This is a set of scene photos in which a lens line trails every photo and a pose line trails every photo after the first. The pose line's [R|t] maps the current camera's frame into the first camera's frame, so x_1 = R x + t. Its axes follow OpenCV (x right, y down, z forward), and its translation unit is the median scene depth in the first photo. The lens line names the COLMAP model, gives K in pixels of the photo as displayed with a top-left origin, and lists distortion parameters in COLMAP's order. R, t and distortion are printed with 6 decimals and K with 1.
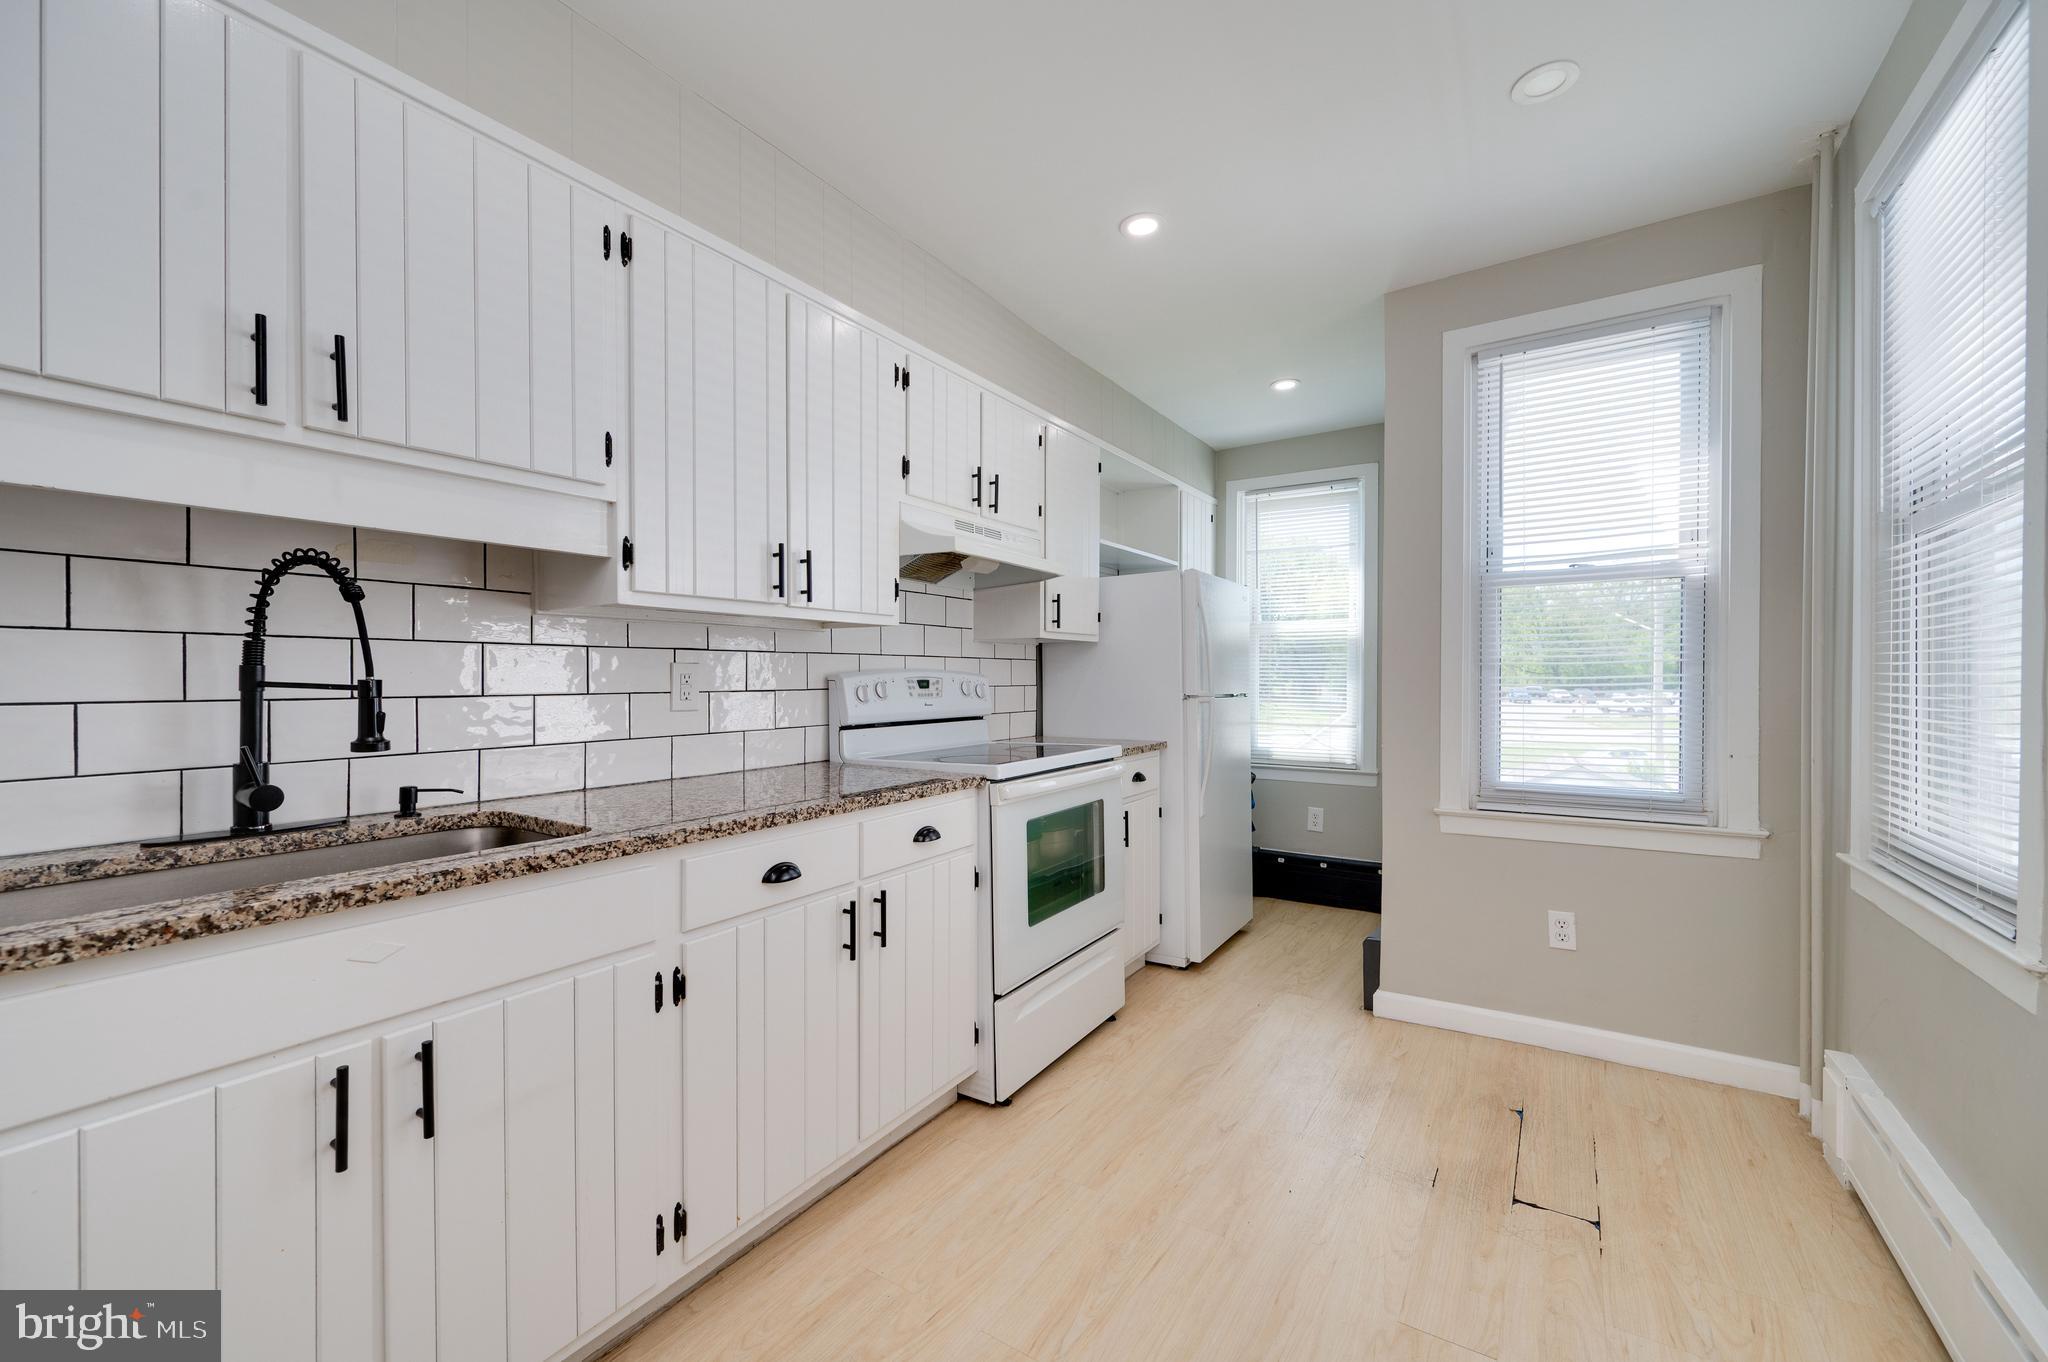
lens RADIAL K [[829.8, 0, 1020.5], [0, 829.8, 676.2], [0, 0, 1]] dist [-0.001586, -0.000257]
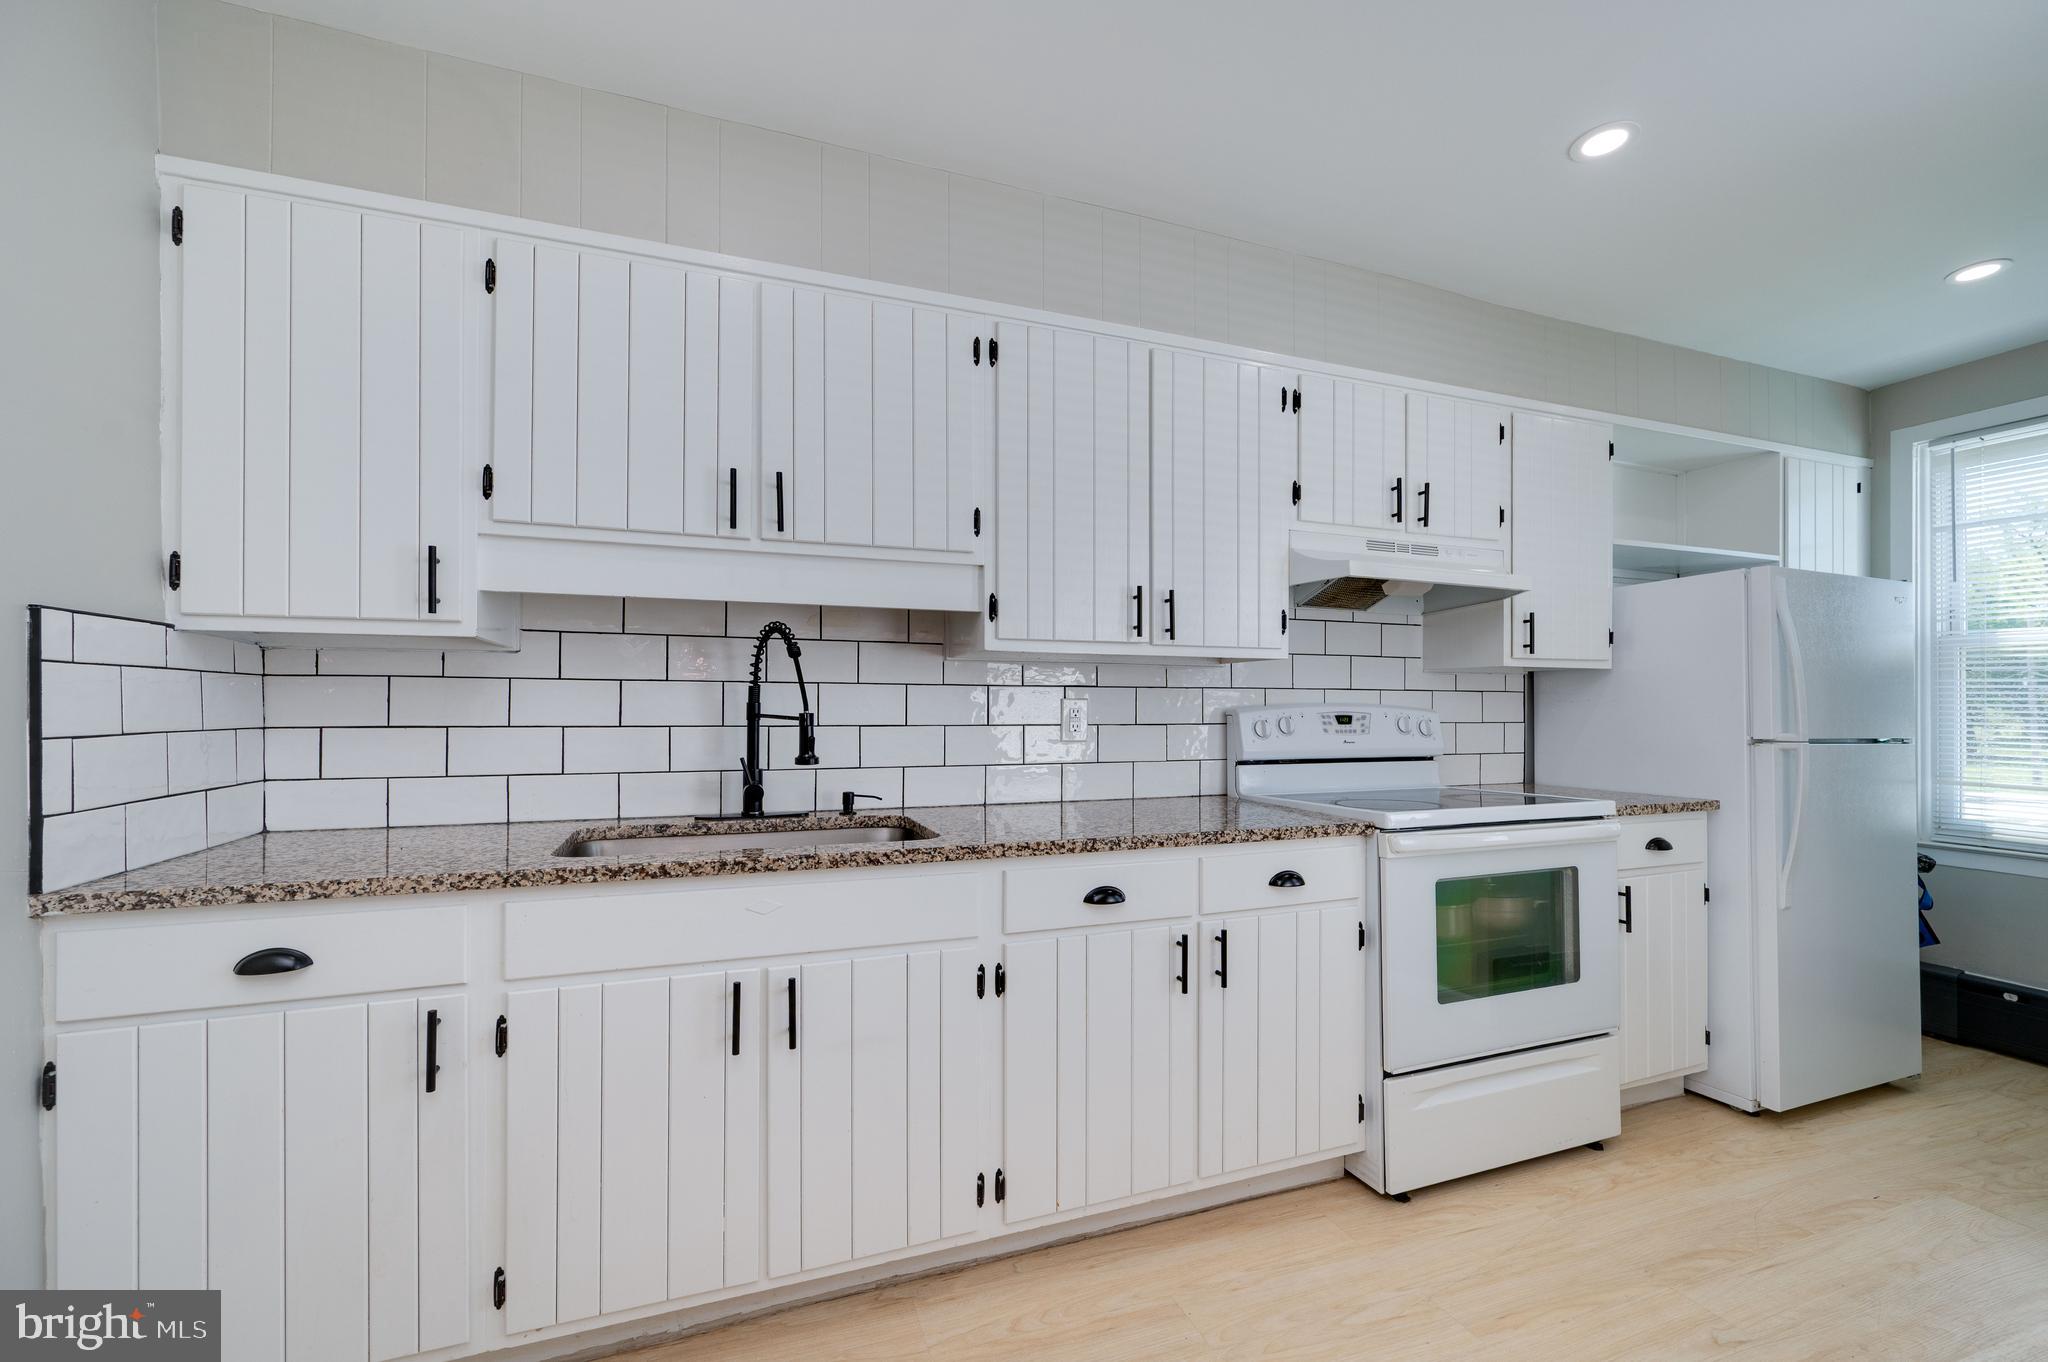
lens RADIAL K [[818.9, 0, 1011.5], [0, 818.9, 698.3], [0, 0, 1]] dist [-0.000370, -0.000202]
pose [[0.805838, -0.002998, -0.592128, 0.190274], [-0.004236, 0.999932, -0.010827, -0.004404], [0.592121, 0.011232, 0.805771, 0.059292]]
